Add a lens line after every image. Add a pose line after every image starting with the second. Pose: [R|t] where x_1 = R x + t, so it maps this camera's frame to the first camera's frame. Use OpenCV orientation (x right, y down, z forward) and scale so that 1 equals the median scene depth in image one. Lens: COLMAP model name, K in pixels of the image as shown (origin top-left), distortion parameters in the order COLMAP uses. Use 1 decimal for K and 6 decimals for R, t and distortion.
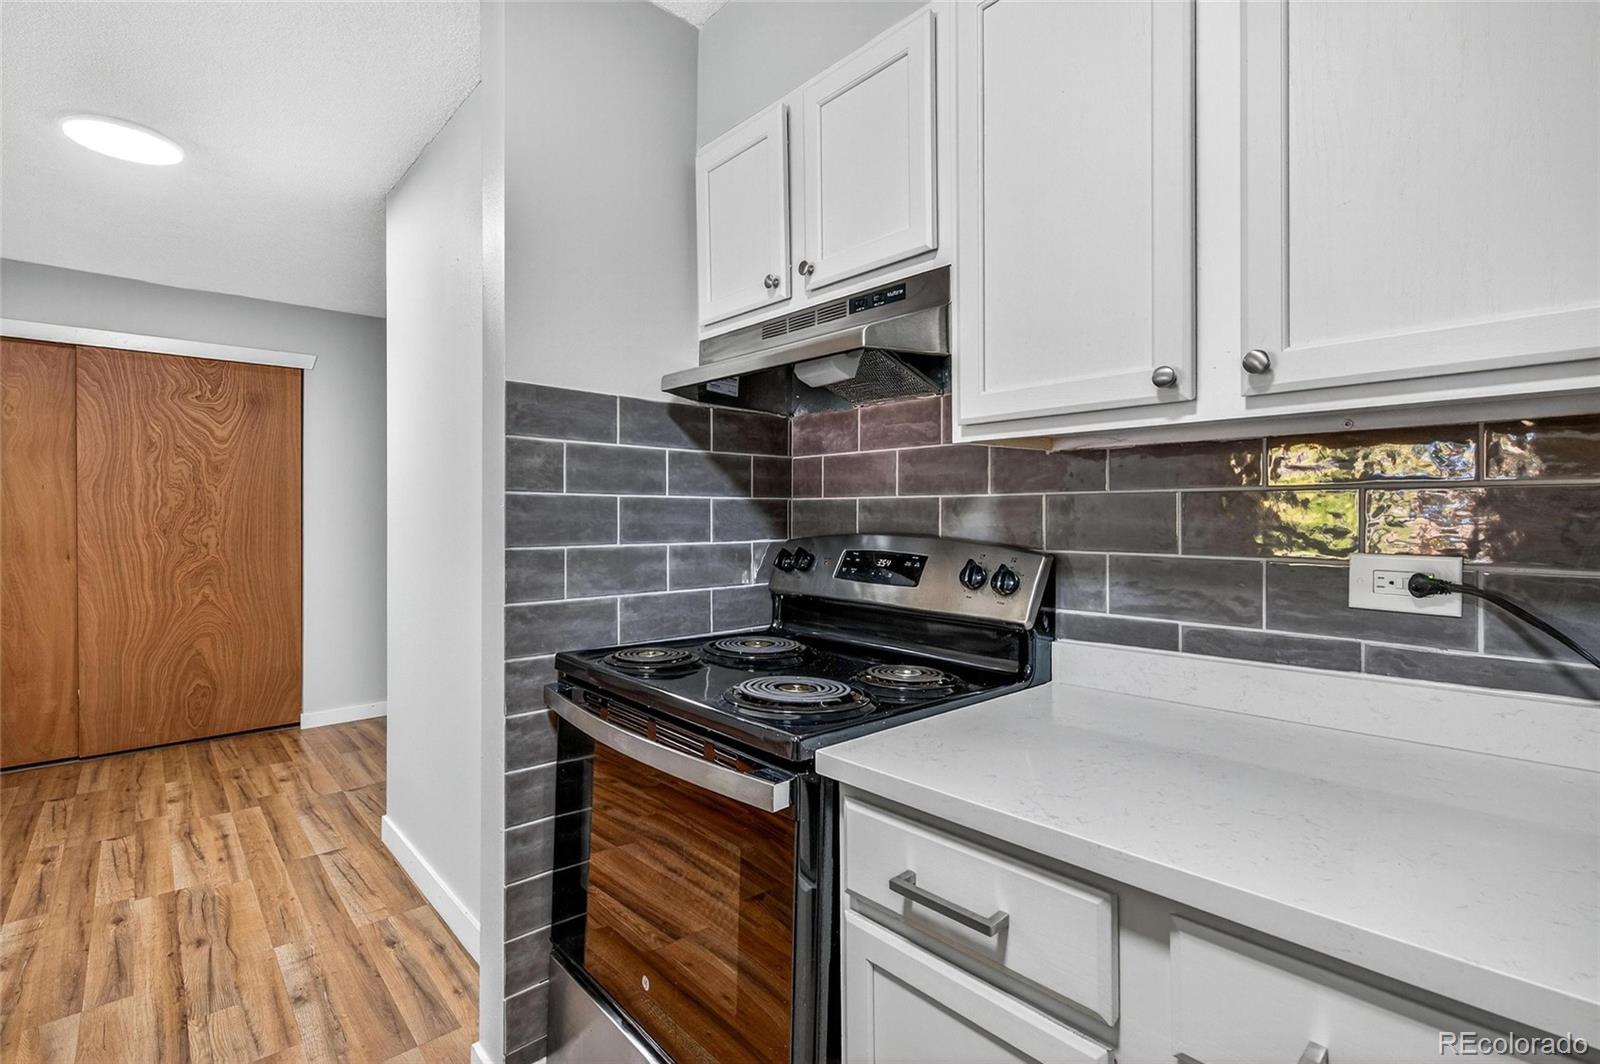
lens RADIAL K [[735.8, 0, 795.2], [0, 735.8, 516.9], [0, 0, 1]] dist [0.002586, -0.000373]
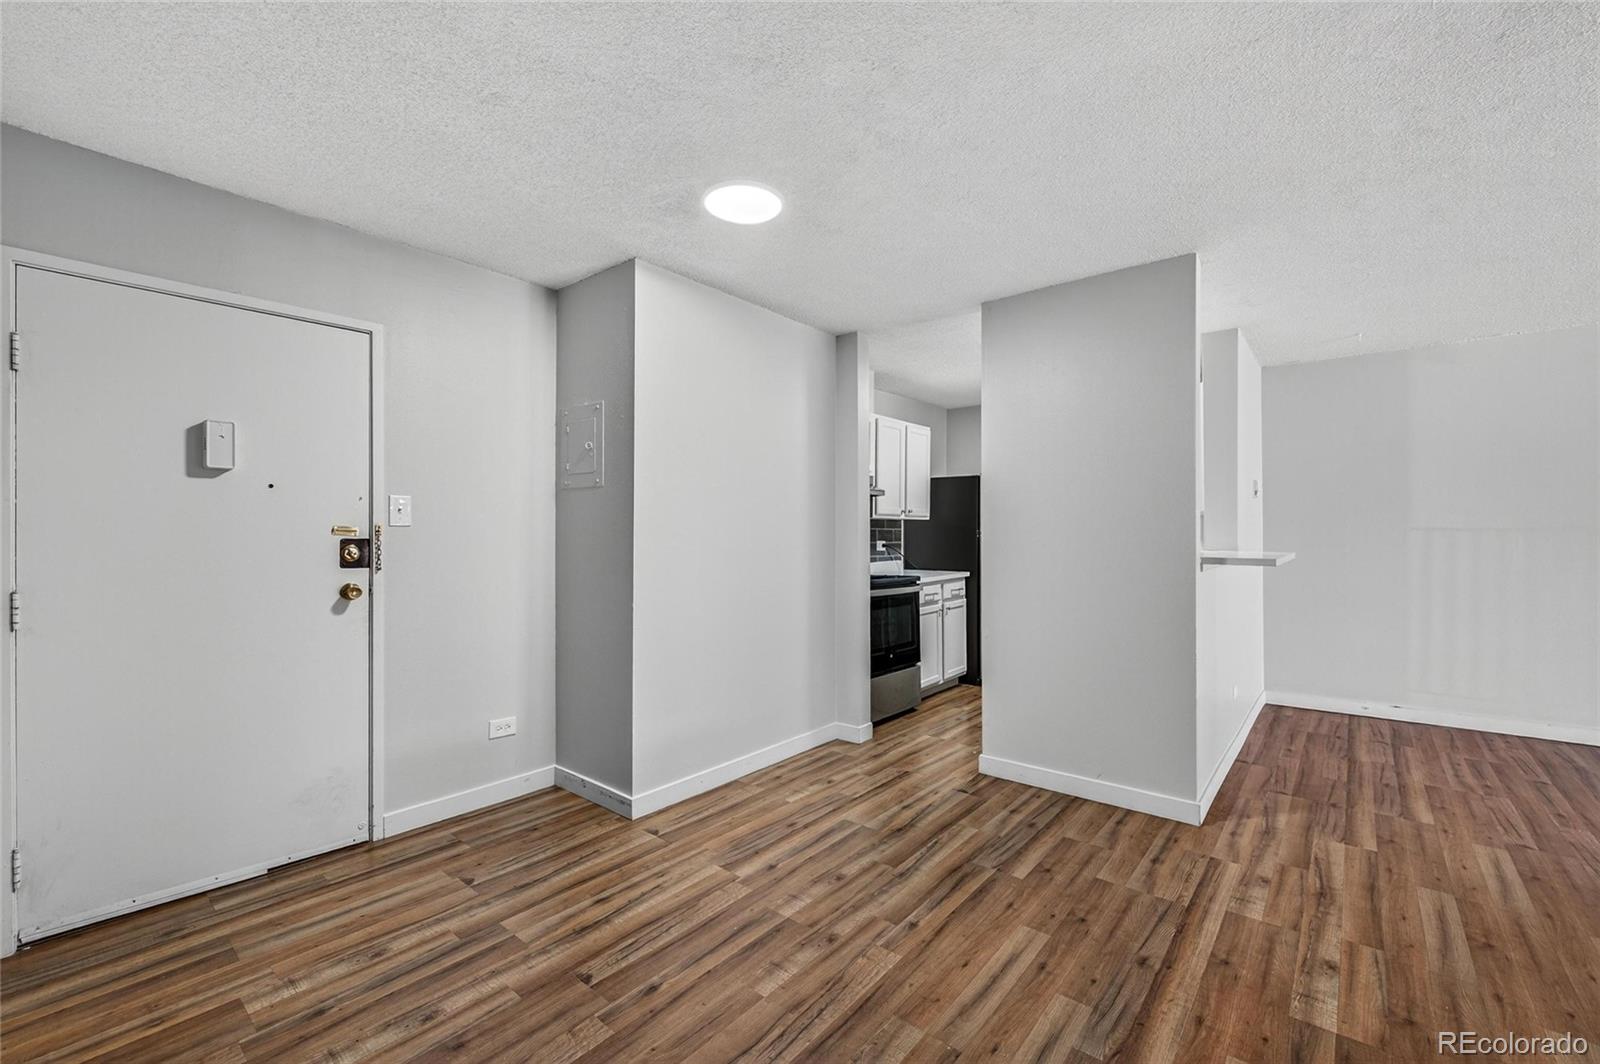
lens RADIAL K [[656.8, 0, 800.0], [0, 656.8, 532.0], [0, 0, 1]] dist [-0.009330, -0.000104]
pose [[-0.137978, 0.001685, 0.990434, -2.512922], [0.001583, 0.999998, -0.001480, -0.007618], [-0.990434, 0.001363, -0.137981, 1.385263]]
